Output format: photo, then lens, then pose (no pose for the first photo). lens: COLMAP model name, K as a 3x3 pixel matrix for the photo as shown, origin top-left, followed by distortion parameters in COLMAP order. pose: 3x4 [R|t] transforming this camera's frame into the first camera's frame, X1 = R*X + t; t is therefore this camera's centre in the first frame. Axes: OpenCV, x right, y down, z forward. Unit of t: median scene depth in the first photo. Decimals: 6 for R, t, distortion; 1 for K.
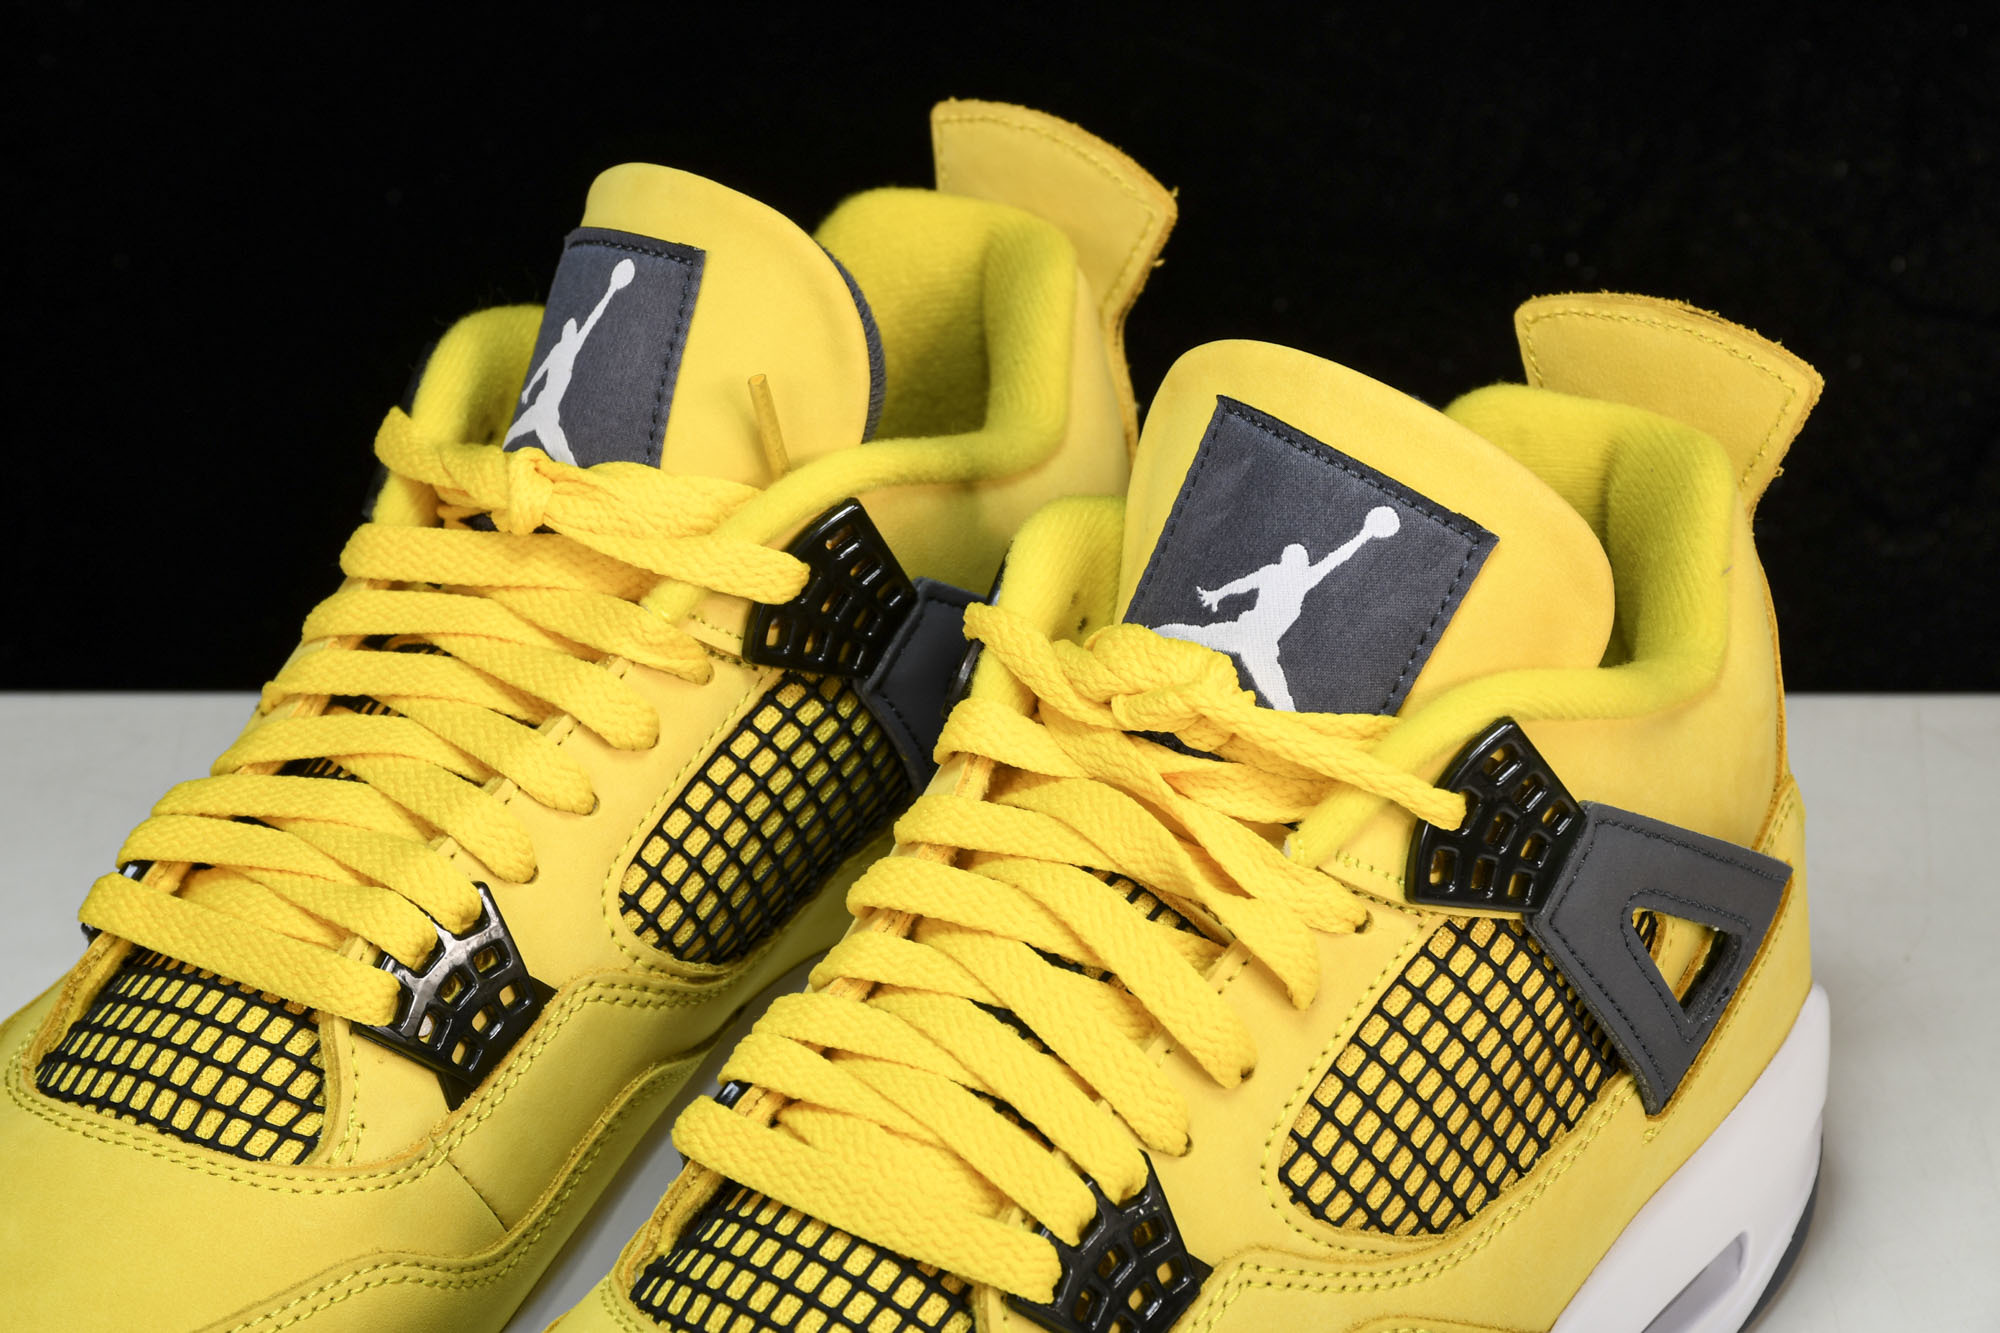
lens RADIAL K [[6947.0, 0, 996.9], [0, 6947.0, 663.7], [0, 0, 1]] dist [0.983400, 0.000000]
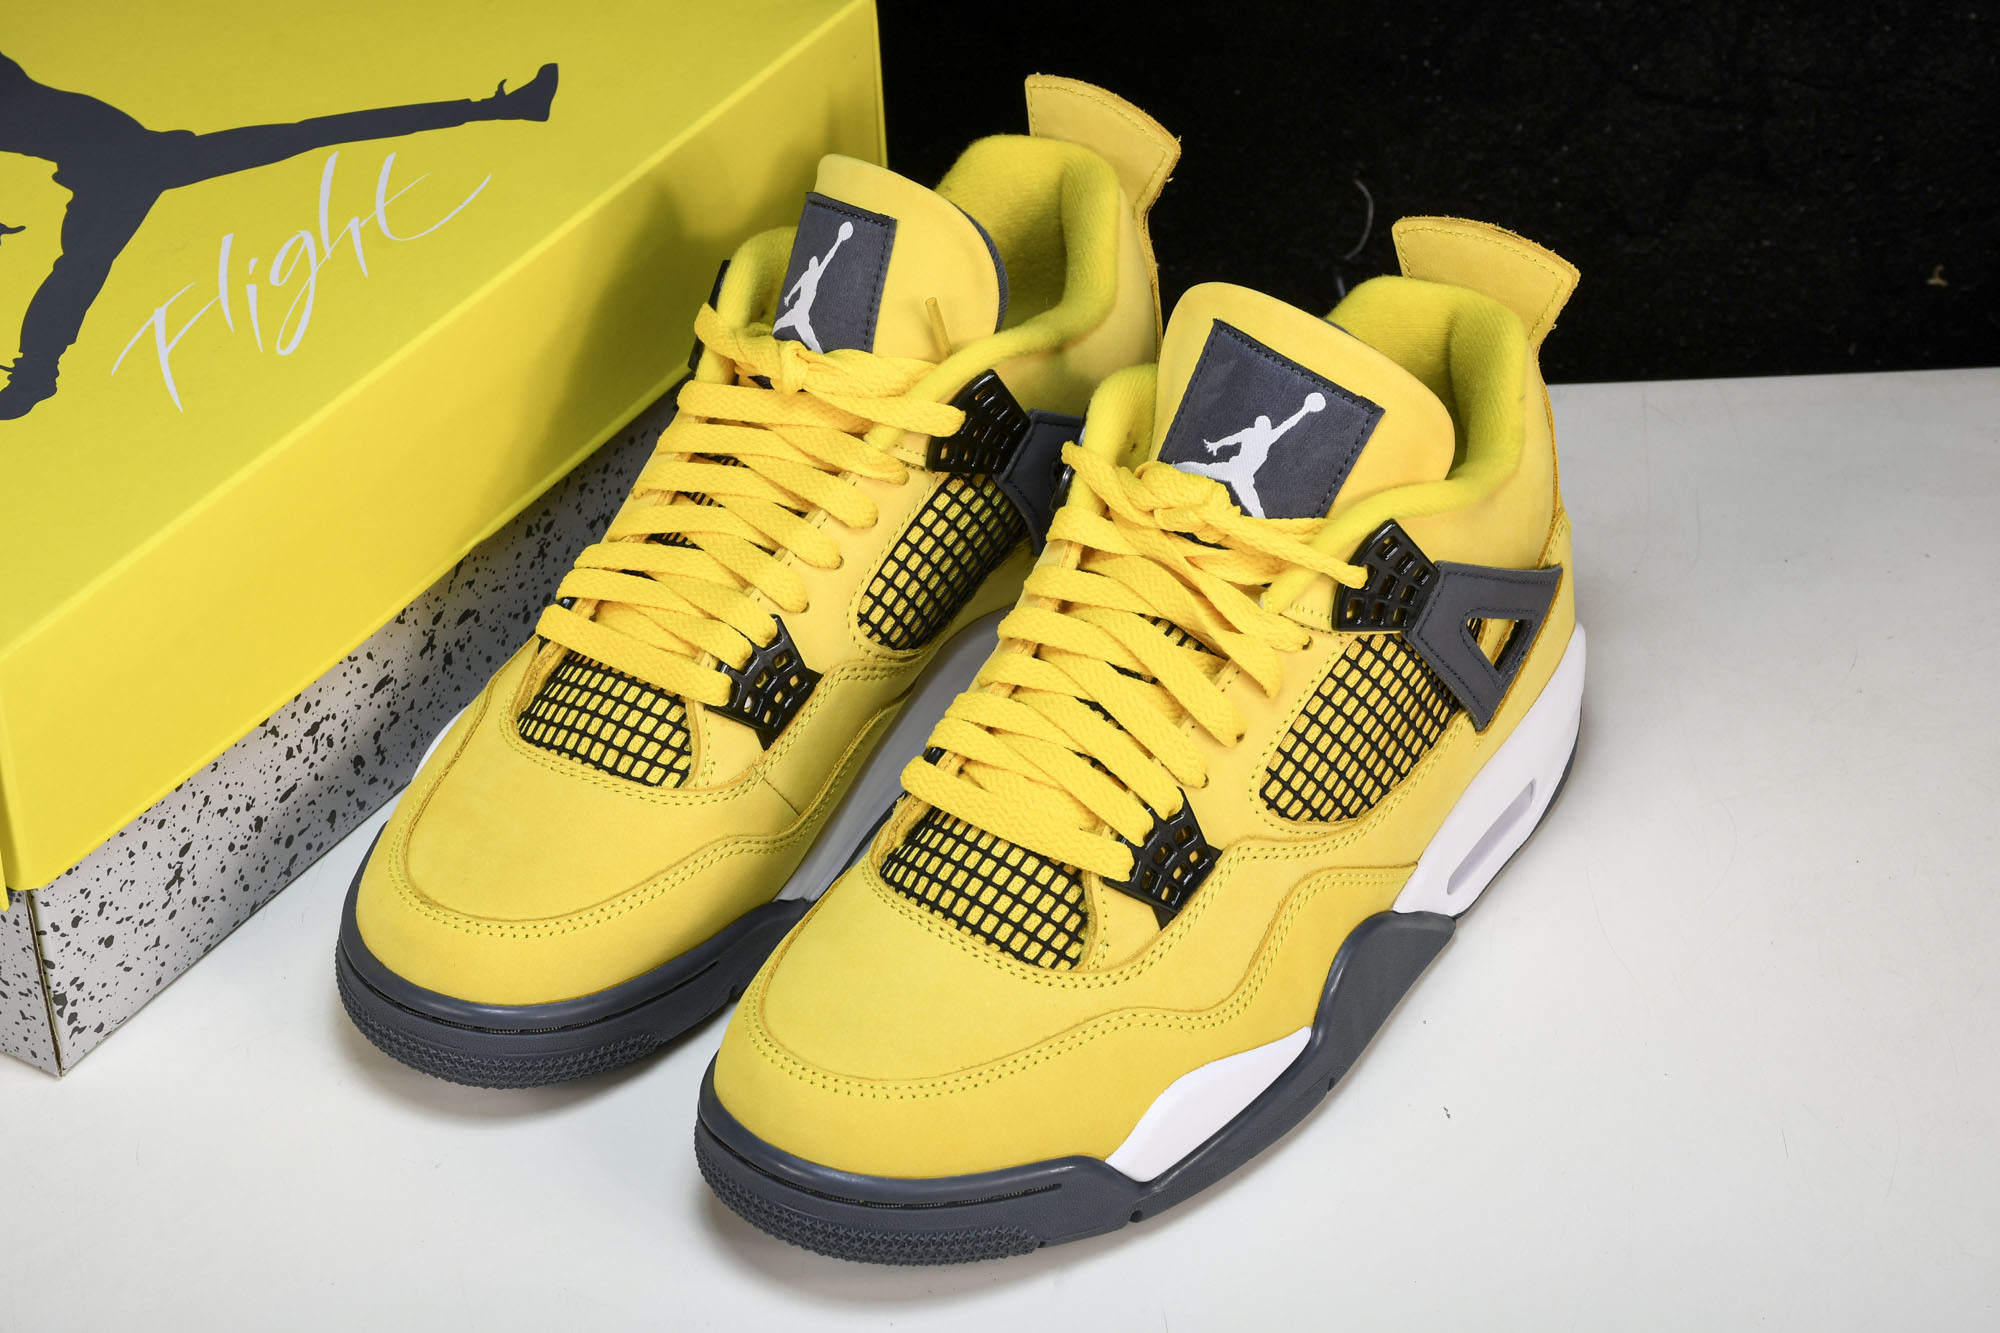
lens RADIAL K [[5365.6, 0, 996.5], [0, 5365.6, 670.9], [0, 0, 1]] dist [0.702236, 0.000000]
pose [[0.999630, -0.027189, 0.000325, -0.022102], [0.026792, 0.986926, 0.158931, -0.158548], [-0.004642, -0.158864, 0.987290, -0.269267]]
